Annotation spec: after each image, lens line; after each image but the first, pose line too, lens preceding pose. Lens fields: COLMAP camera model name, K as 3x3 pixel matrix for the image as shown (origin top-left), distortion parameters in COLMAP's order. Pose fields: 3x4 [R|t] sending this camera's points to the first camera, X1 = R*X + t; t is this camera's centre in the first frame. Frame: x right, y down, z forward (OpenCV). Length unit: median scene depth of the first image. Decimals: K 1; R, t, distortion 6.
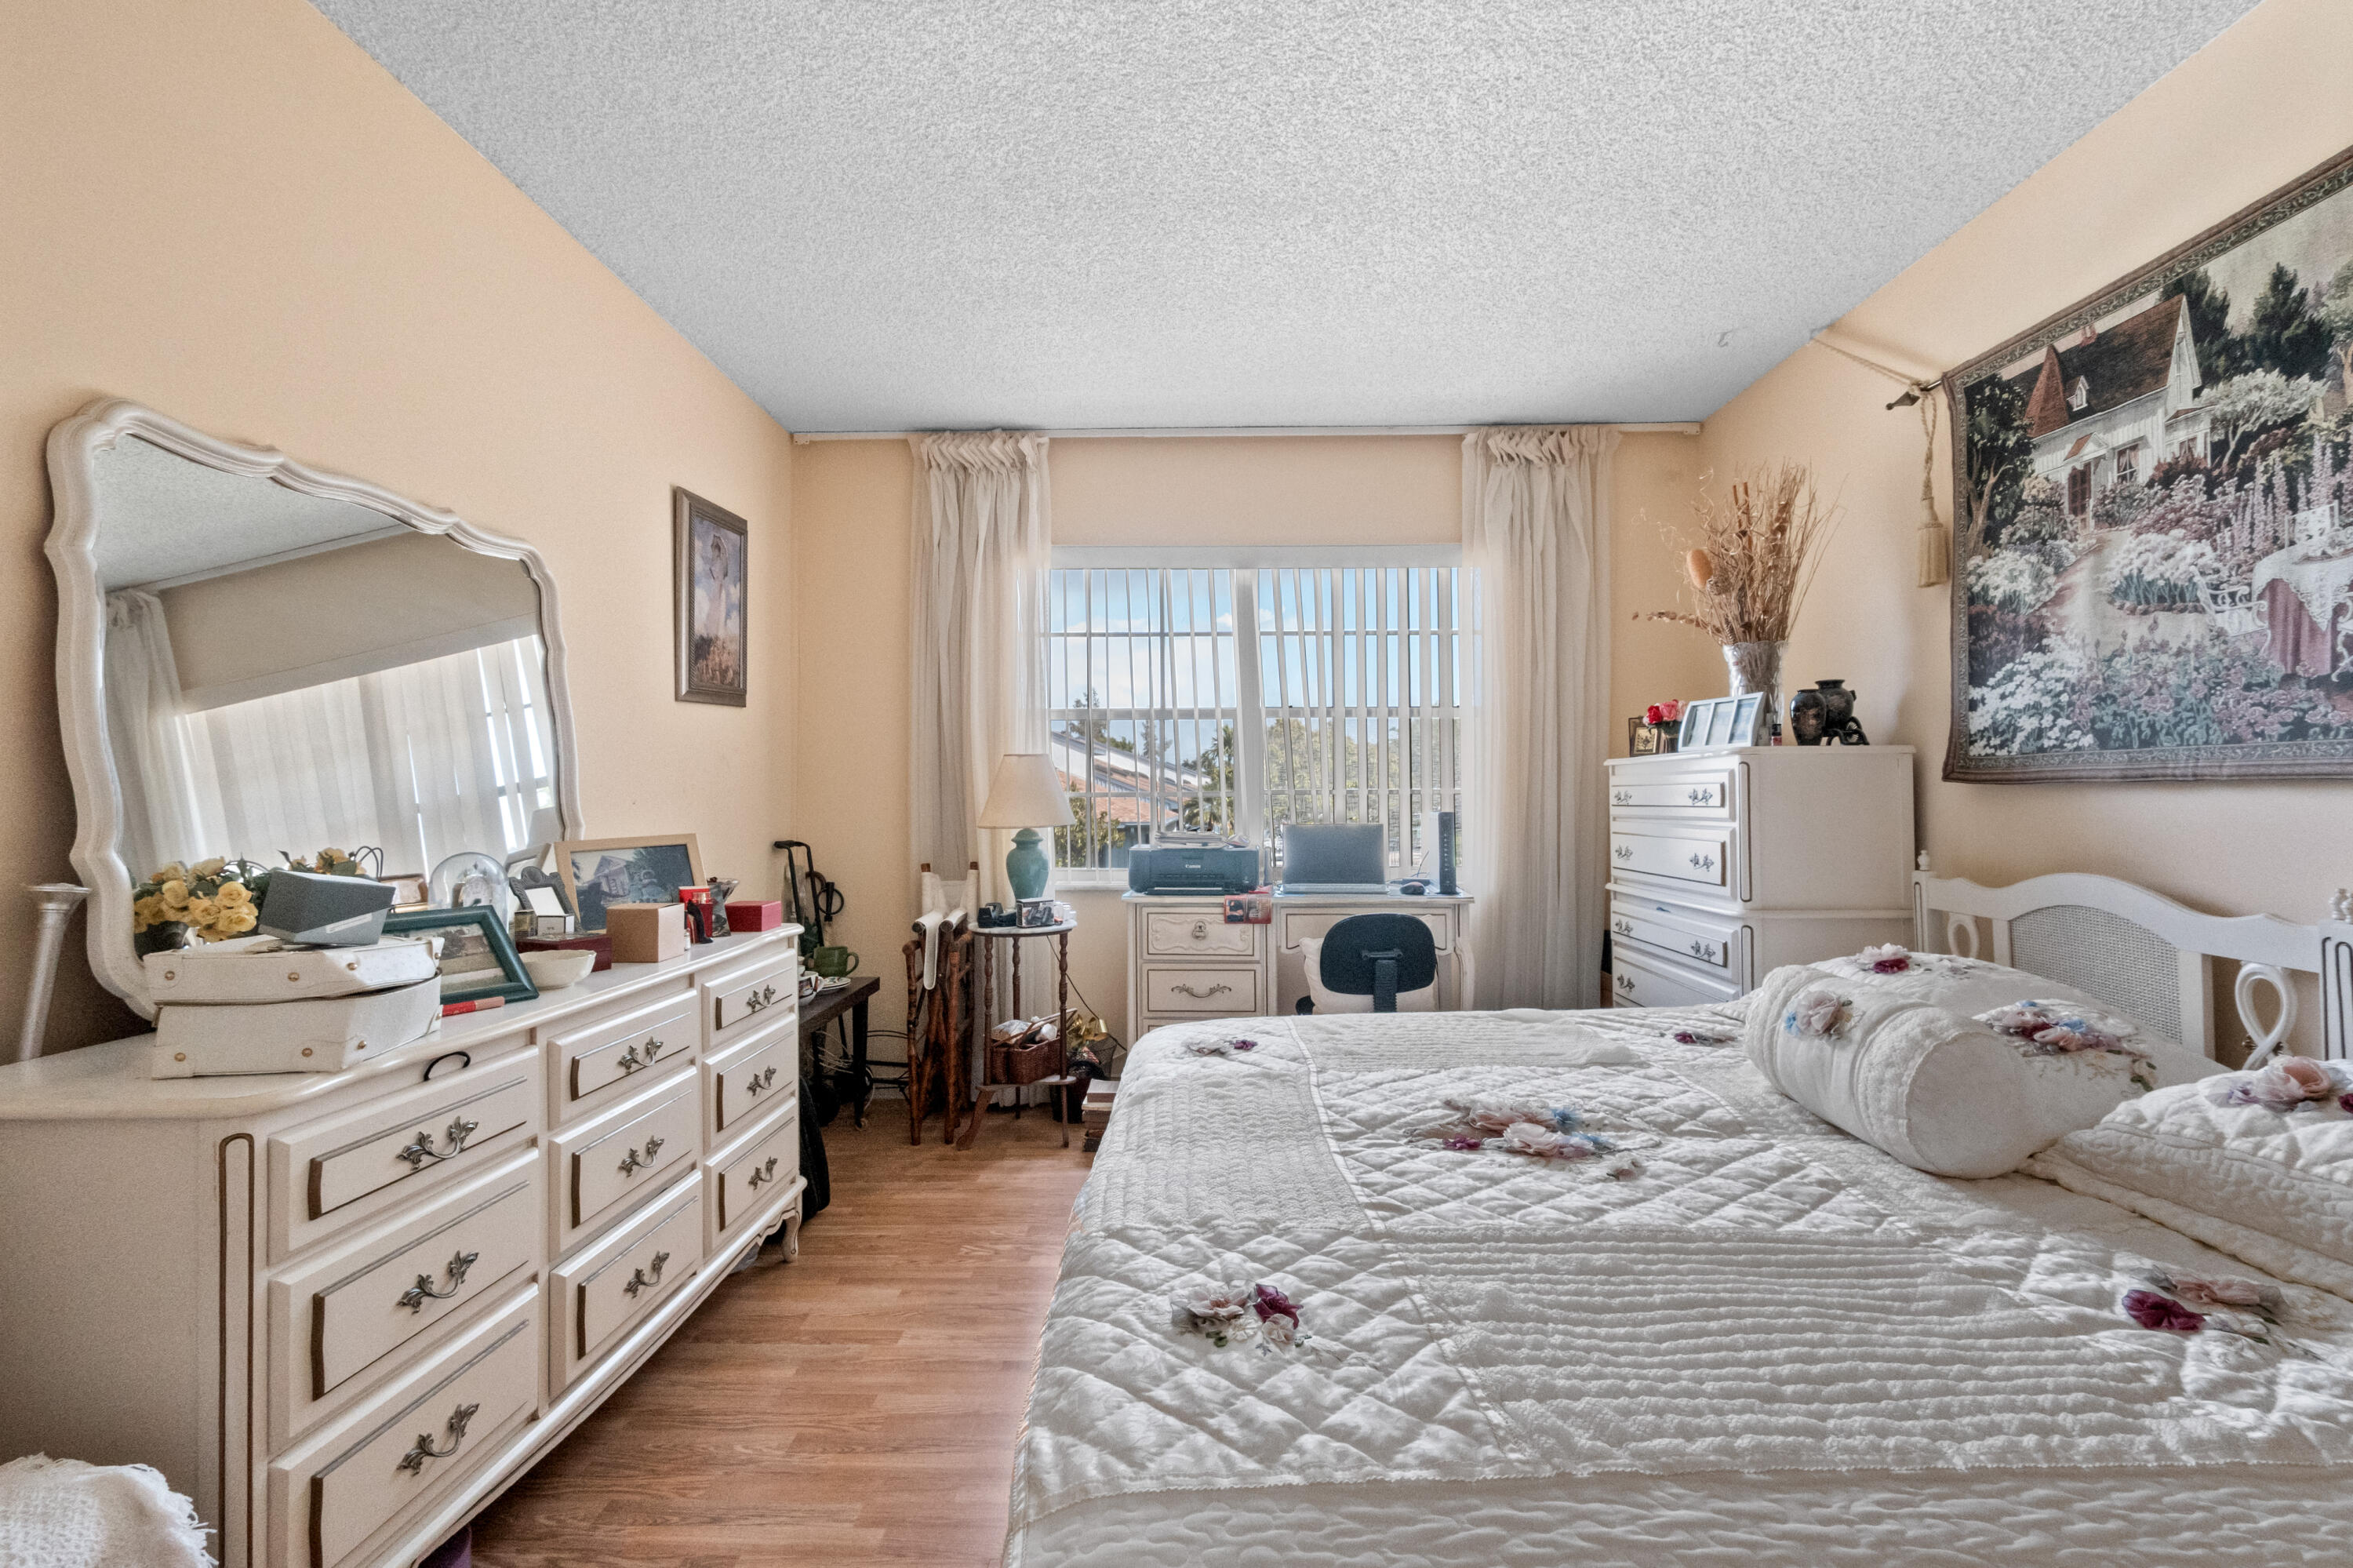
lens RADIAL K [[1085.8, 0, 1182.3], [0, 1085.8, 775.6], [0, 0, 1]] dist [-0.007862, 0.003714]
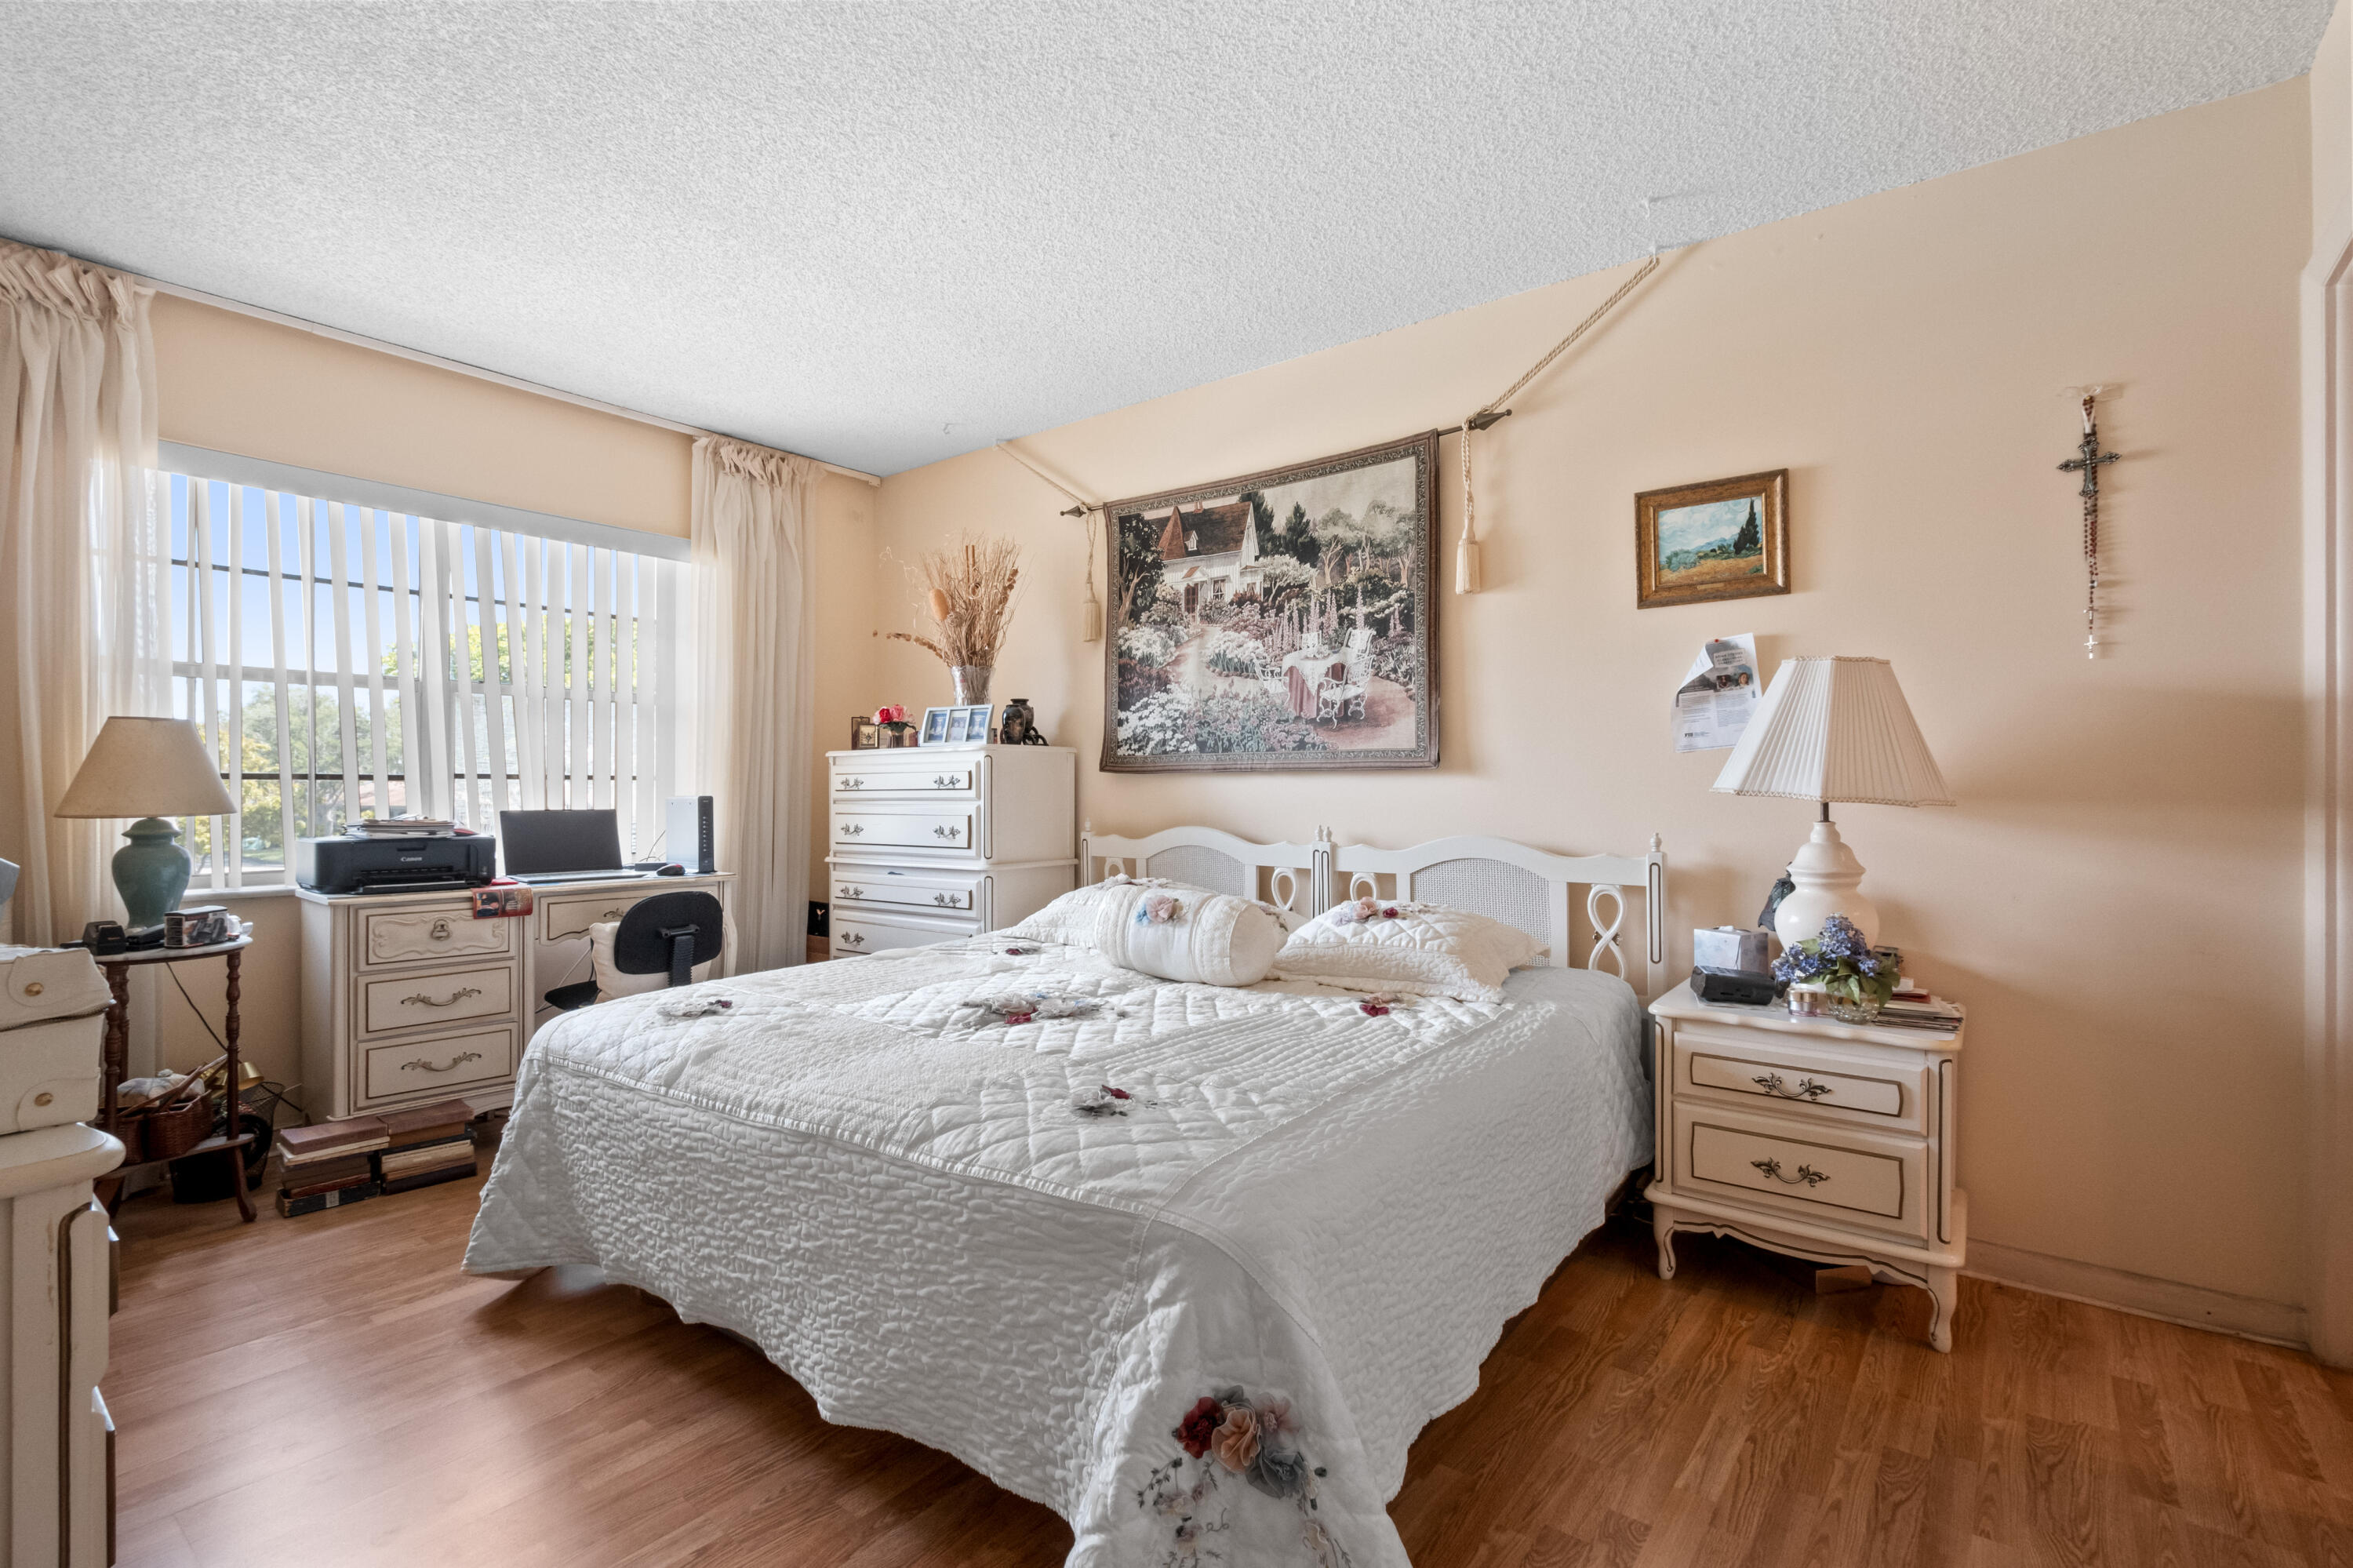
lens RADIAL K [[1045.3, 0, 1183.8], [0, 1045.3, 785.4], [0, 0, 1]] dist [-0.002375, 0.000133]
pose [[0.610842, 0.007865, 0.791714, -0.399205], [-0.015691, 0.999875, 0.002173, 0.019849], [-0.791597, -0.013750, 0.610889, 0.012918]]
